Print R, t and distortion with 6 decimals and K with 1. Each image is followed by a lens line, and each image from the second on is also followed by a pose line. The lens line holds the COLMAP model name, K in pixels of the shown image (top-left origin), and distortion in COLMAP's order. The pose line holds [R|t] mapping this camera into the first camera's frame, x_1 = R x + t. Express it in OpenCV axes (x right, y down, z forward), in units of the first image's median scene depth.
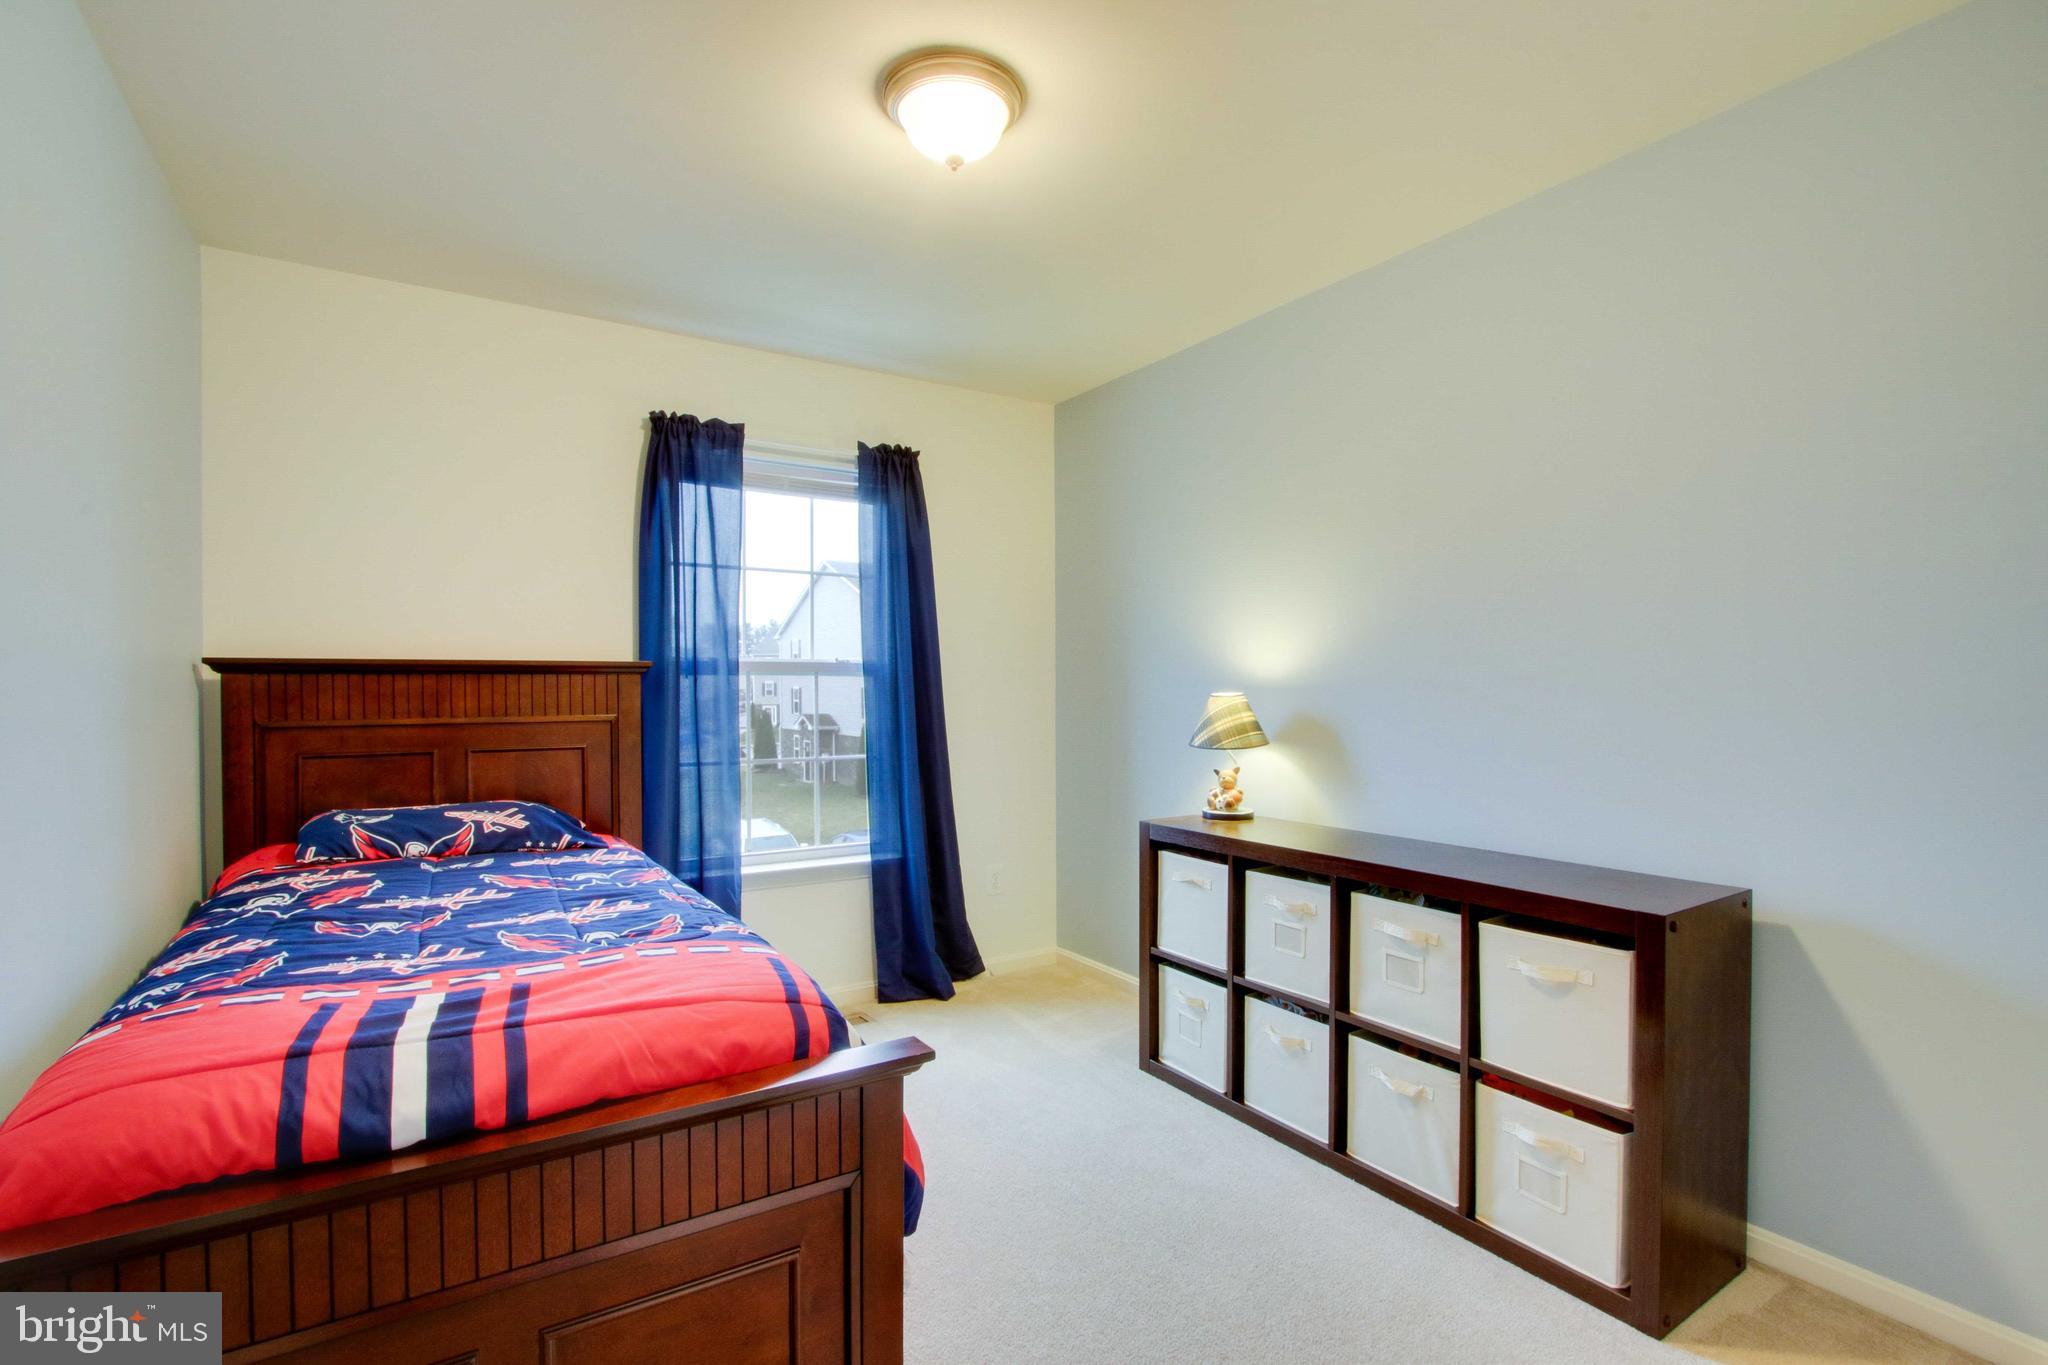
lens RADIAL K [[939.5, 0, 1022.7], [0, 939.5, 687.2], [0, 0, 1]] dist [-0.023073, 0.000784]
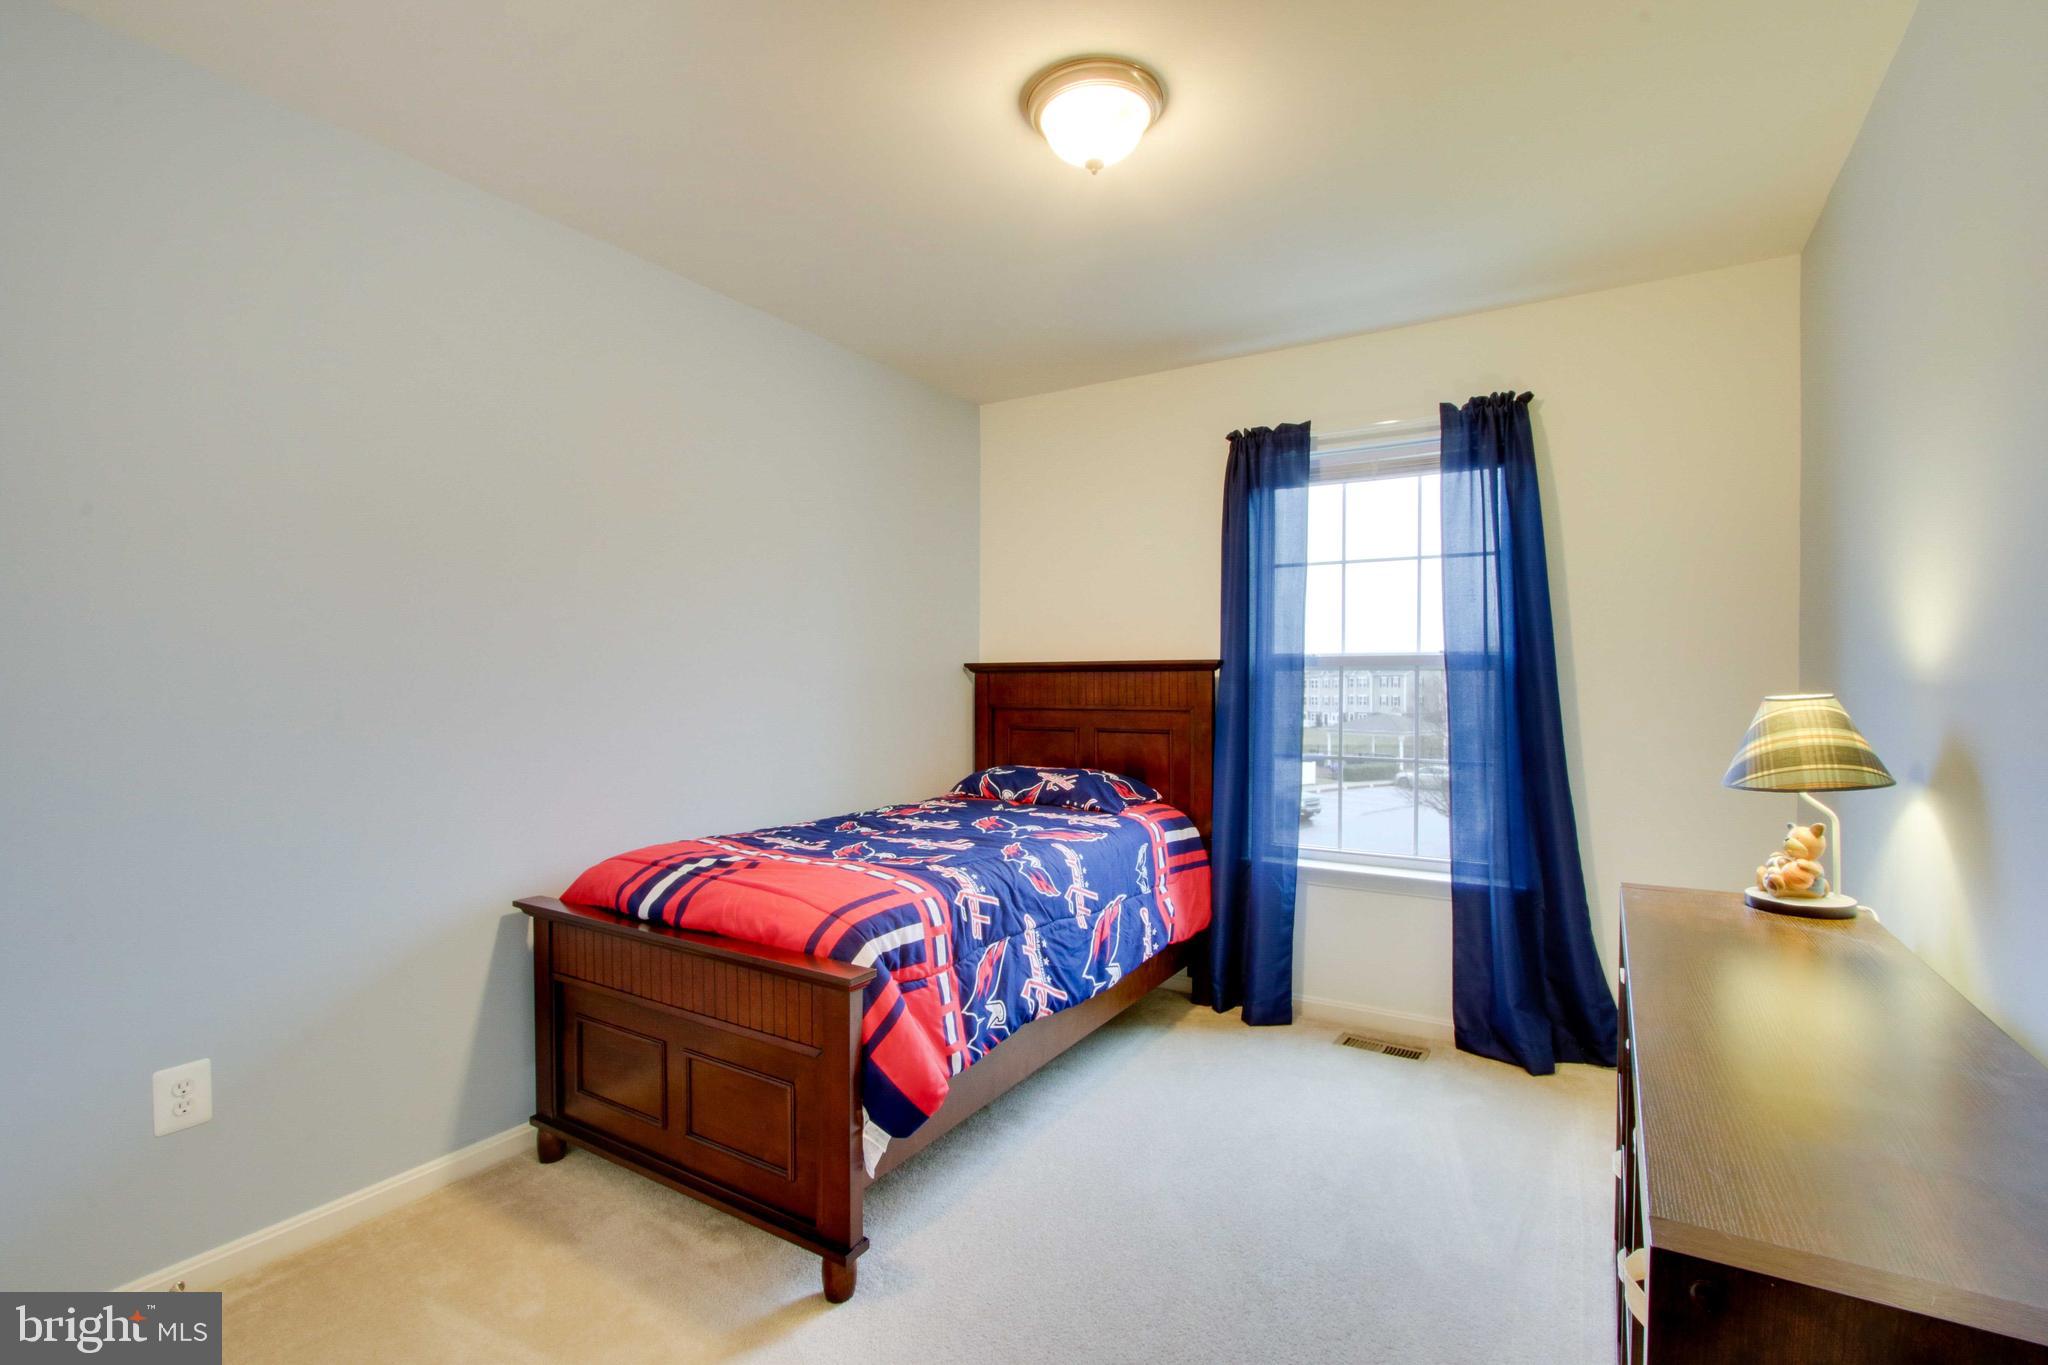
lens RADIAL K [[939.5, 0, 1027.1], [0, 939.5, 685.2], [0, 0, 1]] dist [-0.023073, 0.000784]
pose [[0.435299, 0.006188, -0.900265, 0.497037], [-0.001742, 0.999980, 0.006032, -0.002728], [0.900284, -0.001057, 0.435301, 0.299189]]
